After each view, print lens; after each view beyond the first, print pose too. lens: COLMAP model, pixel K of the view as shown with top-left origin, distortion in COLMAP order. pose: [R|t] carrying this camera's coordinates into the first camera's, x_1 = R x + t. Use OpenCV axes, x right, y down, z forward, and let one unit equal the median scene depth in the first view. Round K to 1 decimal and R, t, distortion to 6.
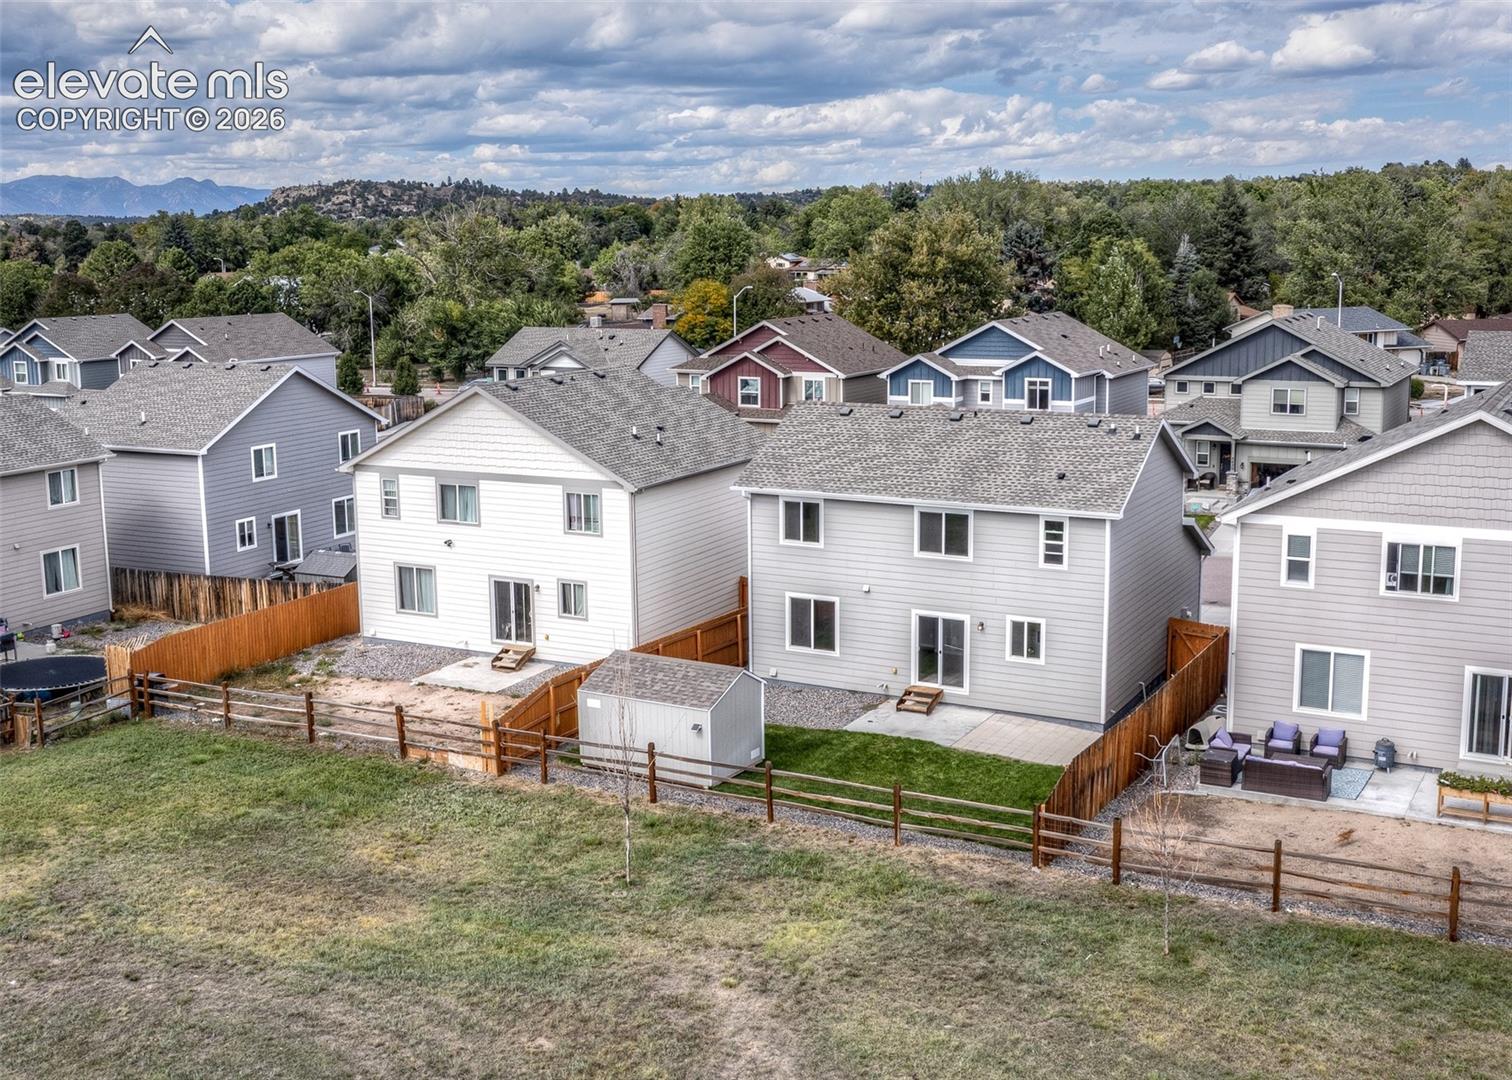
lens RADIAL K [[1619.0, 0, 718.2], [0, 1619.0, 516.6], [0, 0, 1]] dist [-0.009048, 0.035369]
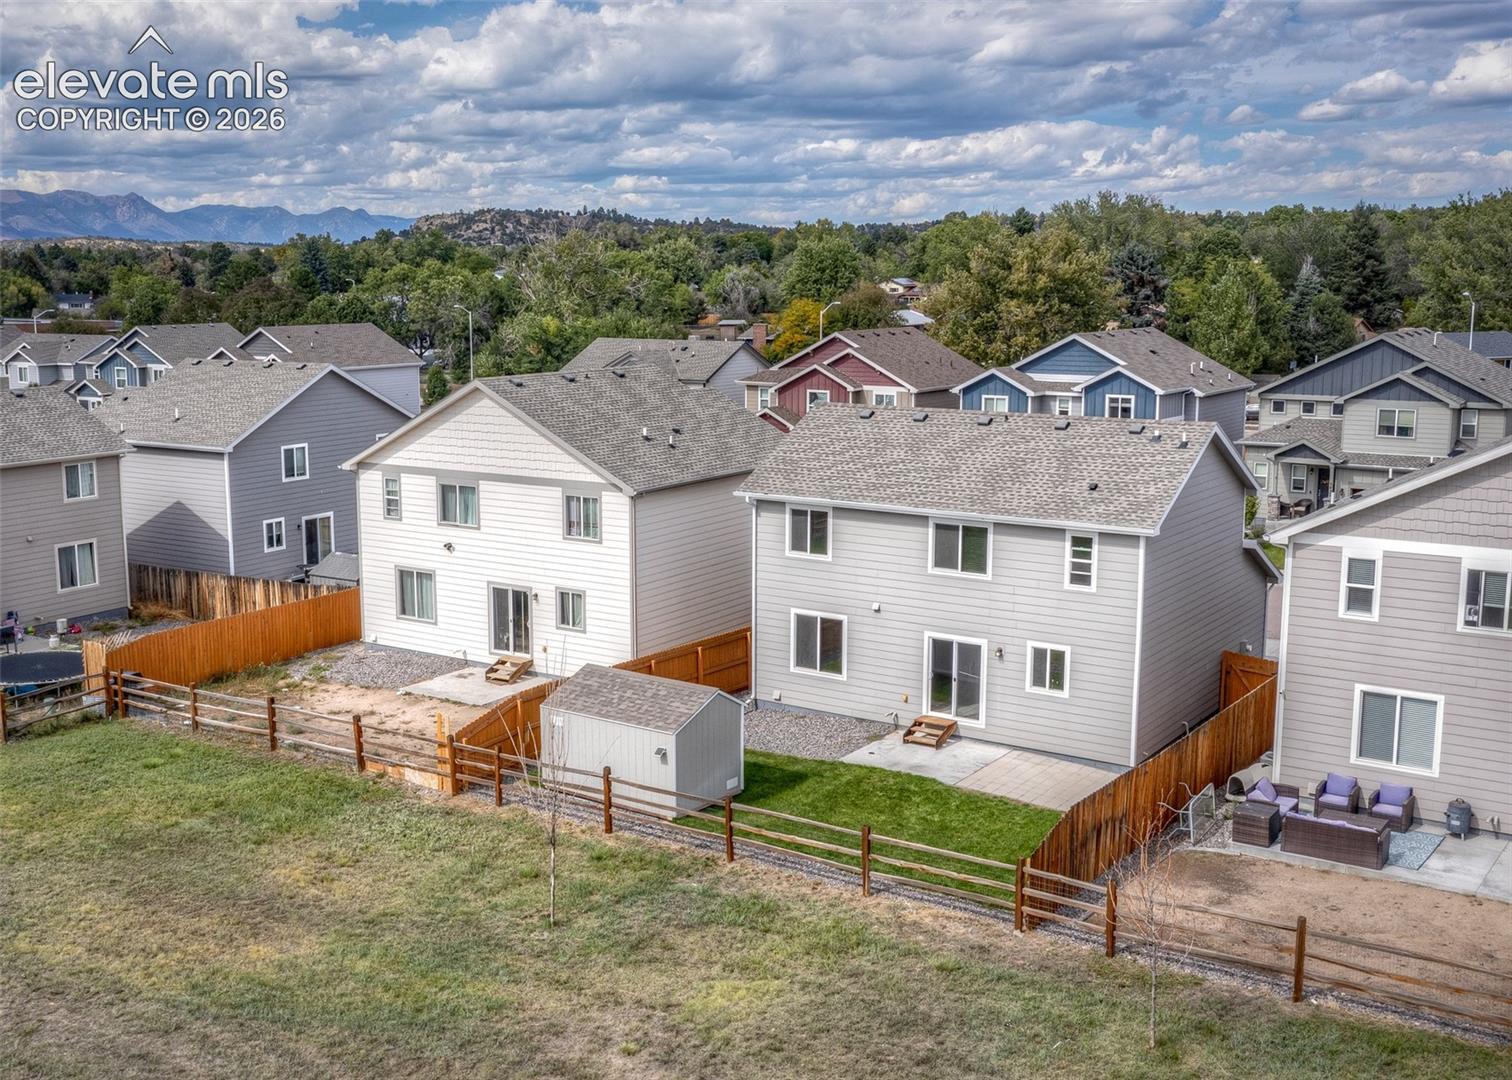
lens RADIAL K [[1584.2, 0, 666.5], [0, 1584.2, 541.8], [0, 0, 1]] dist [-0.010442, 0.053381]
pose [[0.993364, 0.027443, -0.111694, 0.071531], [-0.027435, 0.999622, 0.001613, 0.009519], [0.111696, 0.001462, 0.993741, 0.101030]]
